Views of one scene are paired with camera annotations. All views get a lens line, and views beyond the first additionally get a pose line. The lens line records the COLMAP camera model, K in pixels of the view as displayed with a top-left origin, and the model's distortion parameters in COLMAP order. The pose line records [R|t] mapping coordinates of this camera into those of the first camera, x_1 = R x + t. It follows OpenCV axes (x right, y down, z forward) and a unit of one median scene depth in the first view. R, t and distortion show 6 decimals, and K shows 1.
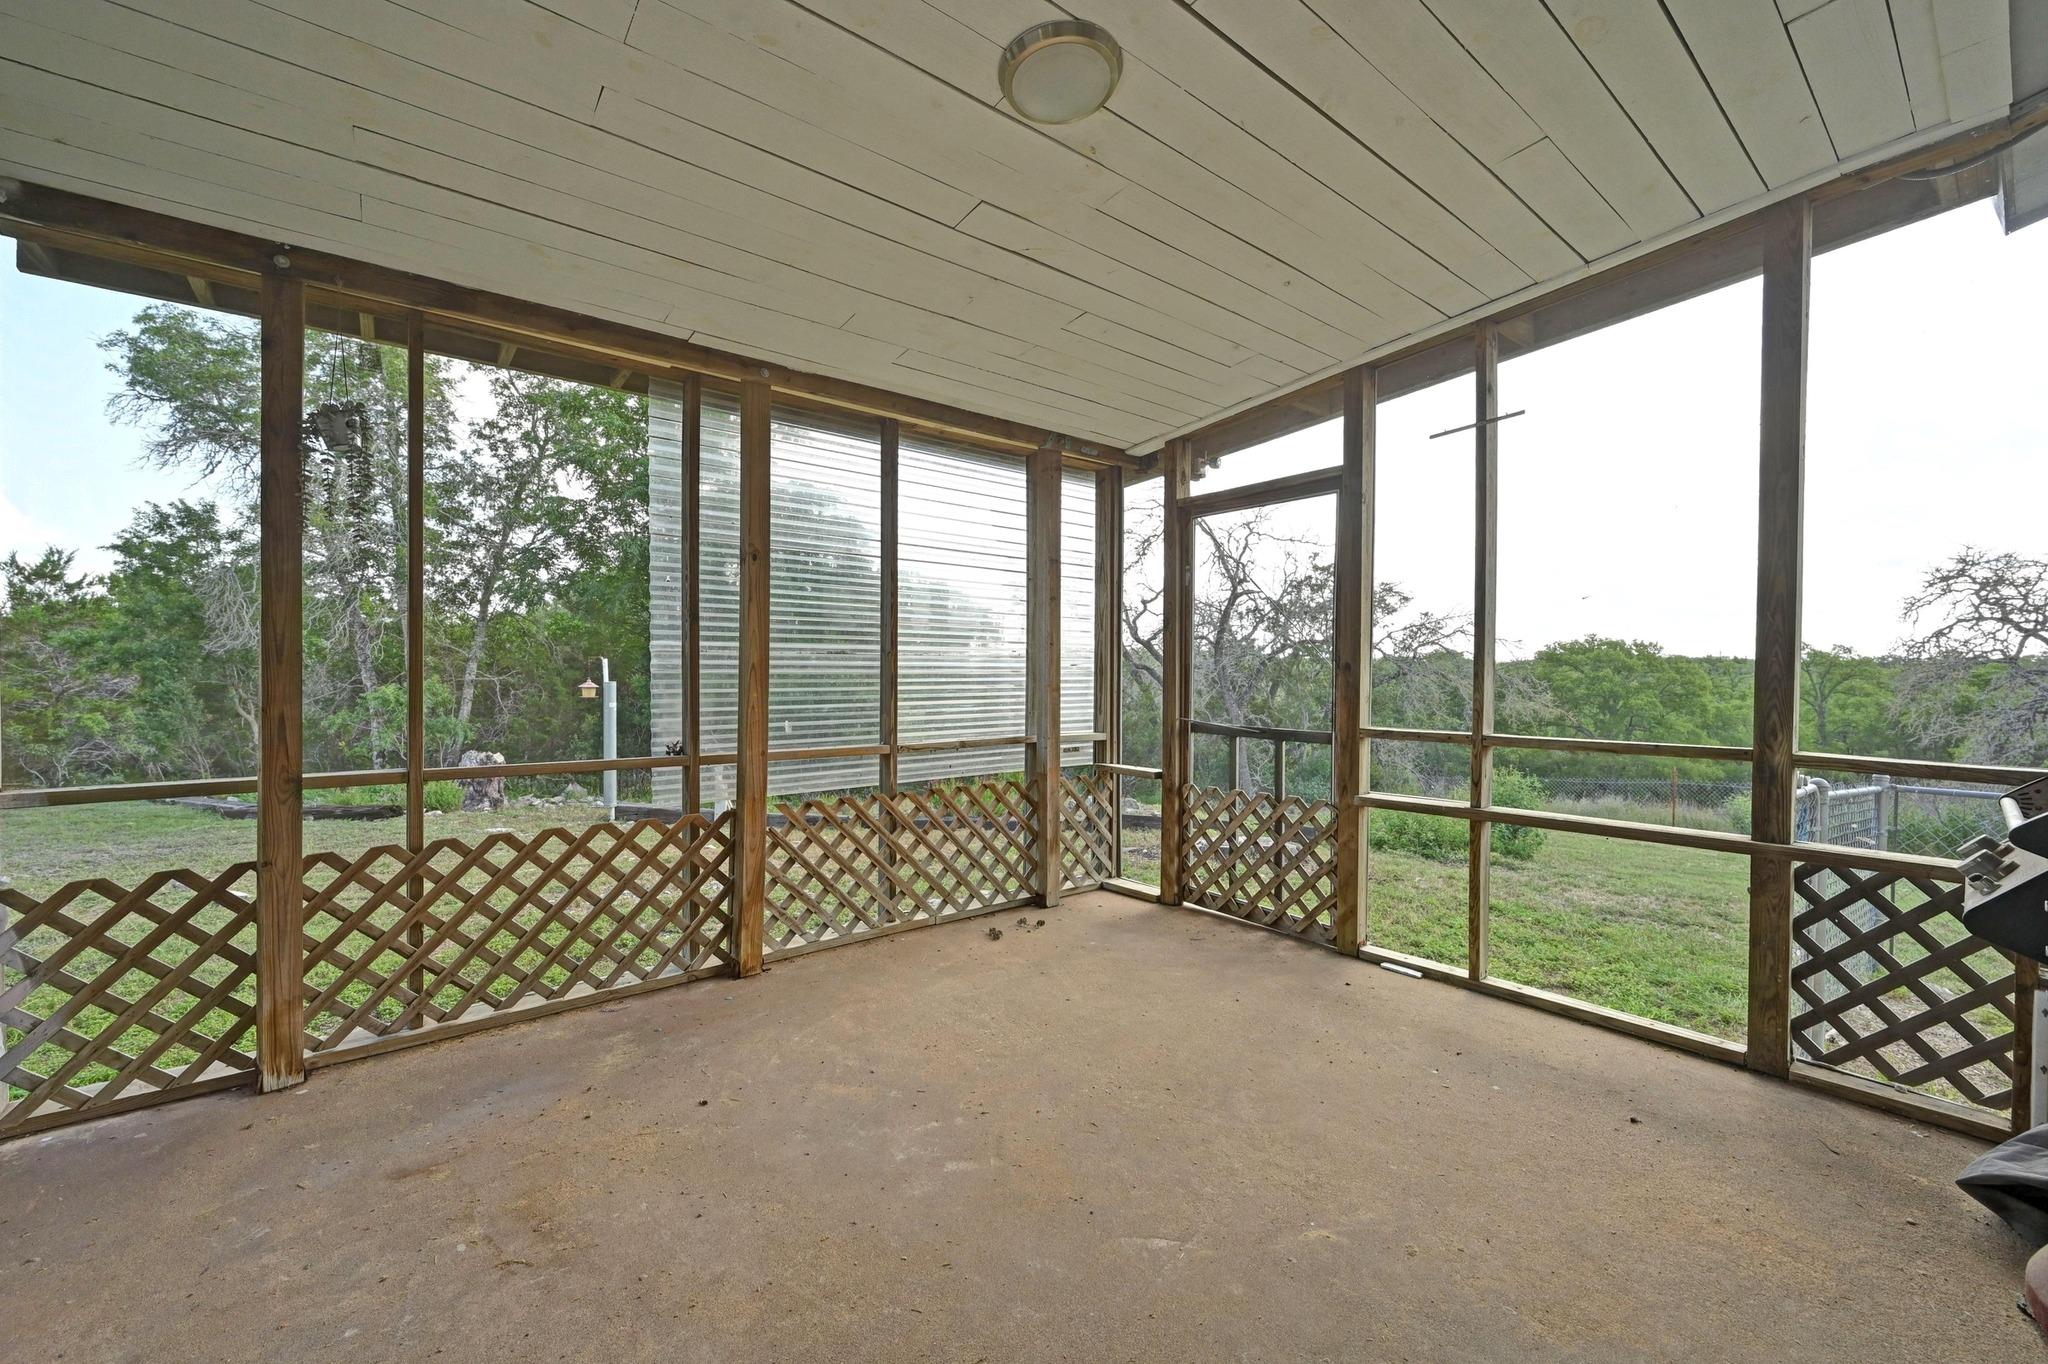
lens RADIAL K [[822.4, 0, 1024.0], [0, 822.4, 682.0], [0, 0, 1]] dist [0.012384, 0.000168]
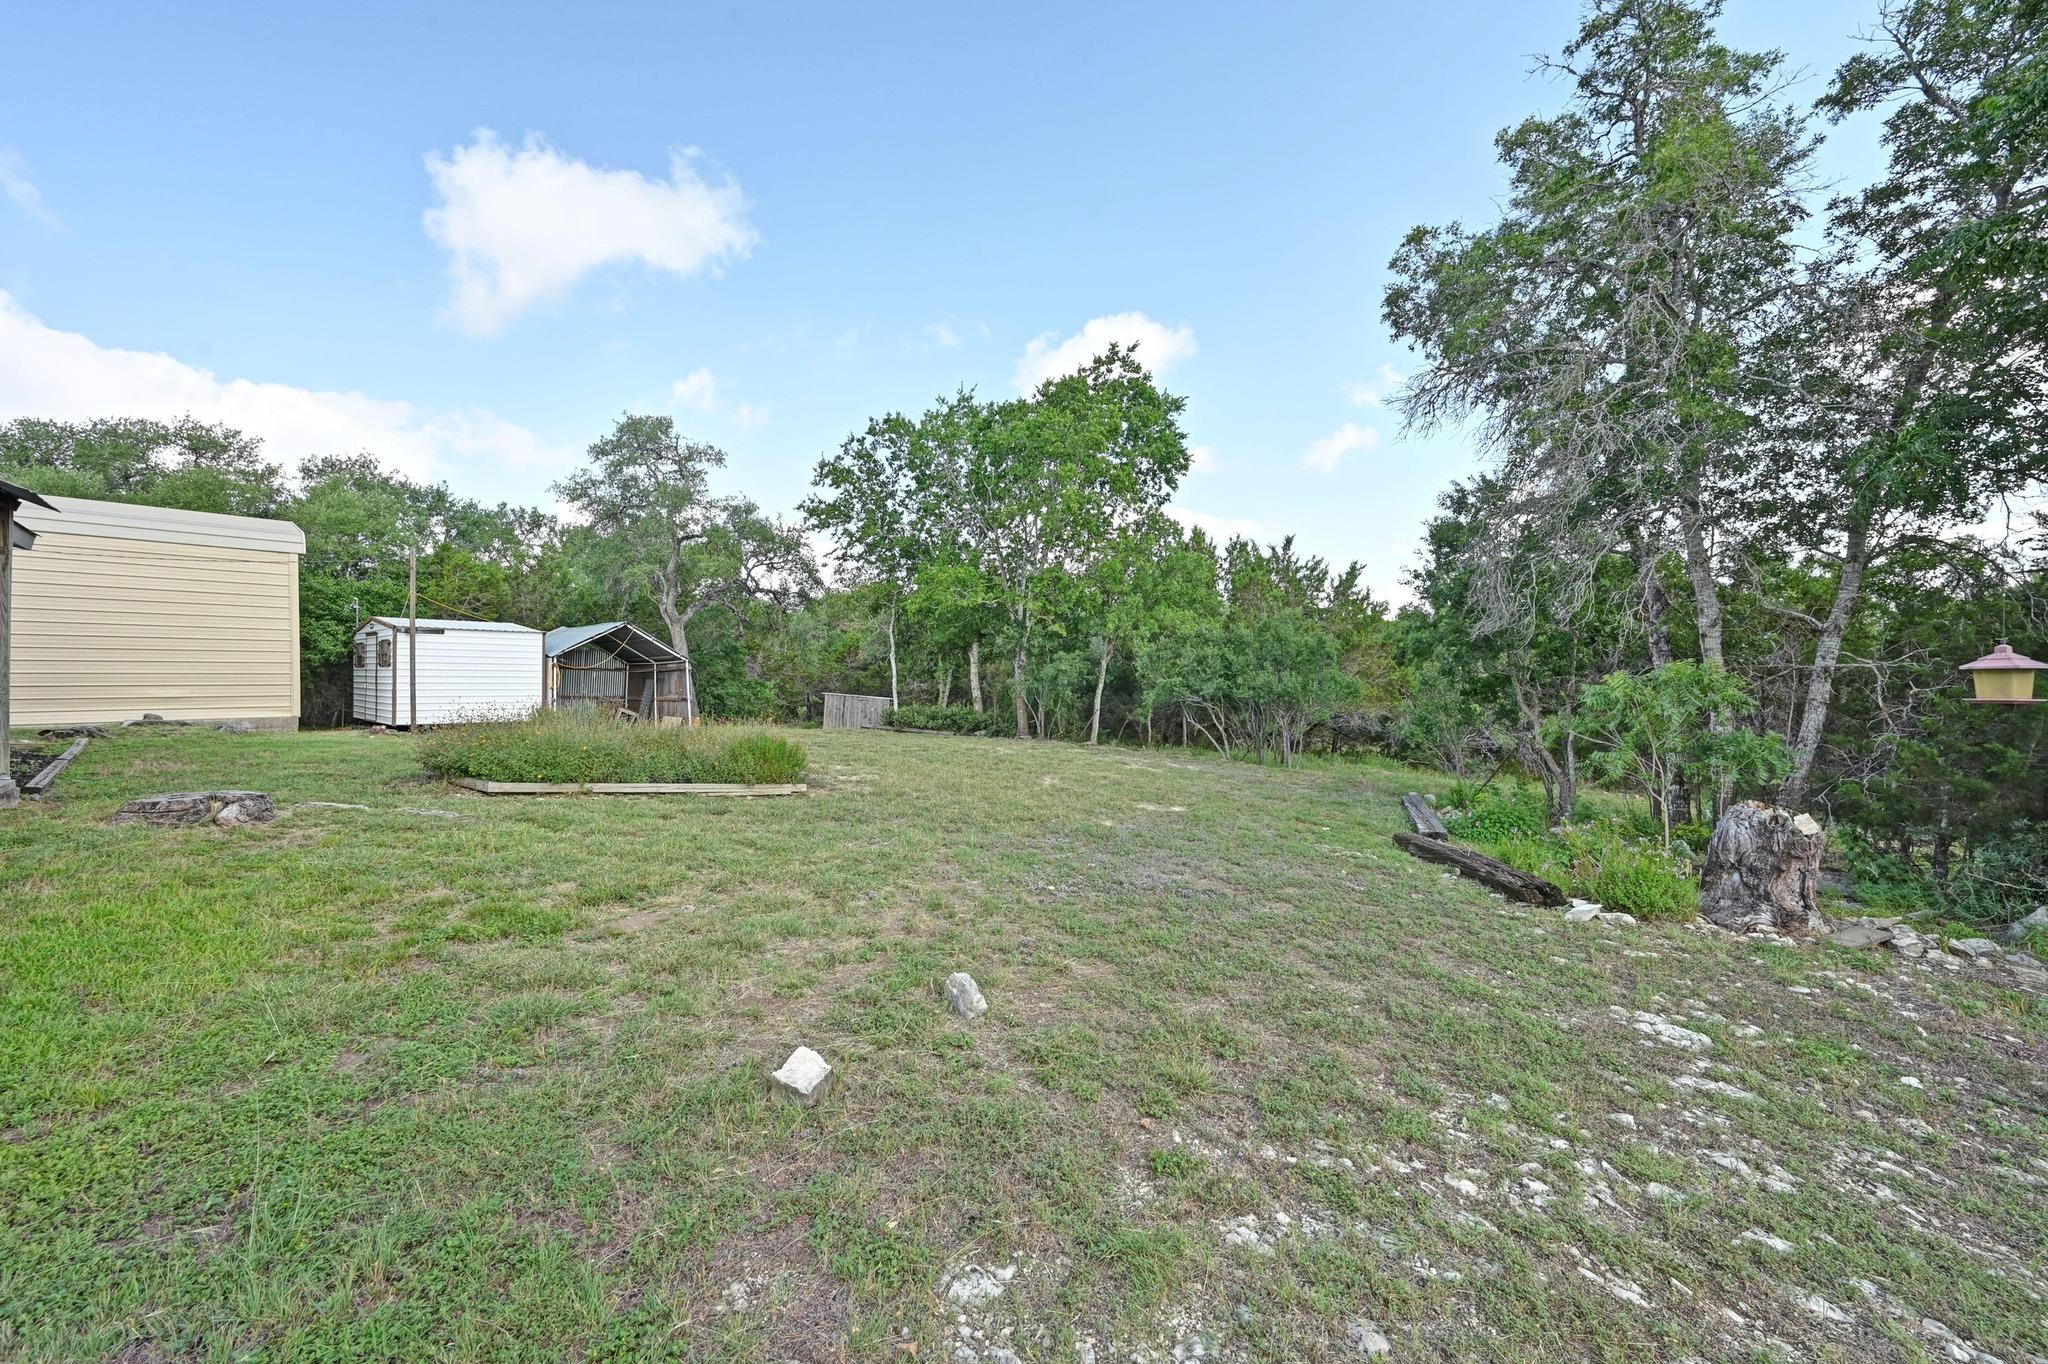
lens RADIAL K [[822.4, 0, 1024.0], [0, 822.4, 682.0], [0, 0, 1]] dist [0.012384, 0.000168]
pose [[0.109733, 0.005485, -0.993946, -0.168890], [-0.006548, 0.999967, 0.004796, 0.008379], [0.993940, 0.005982, 0.109765, 0.404465]]
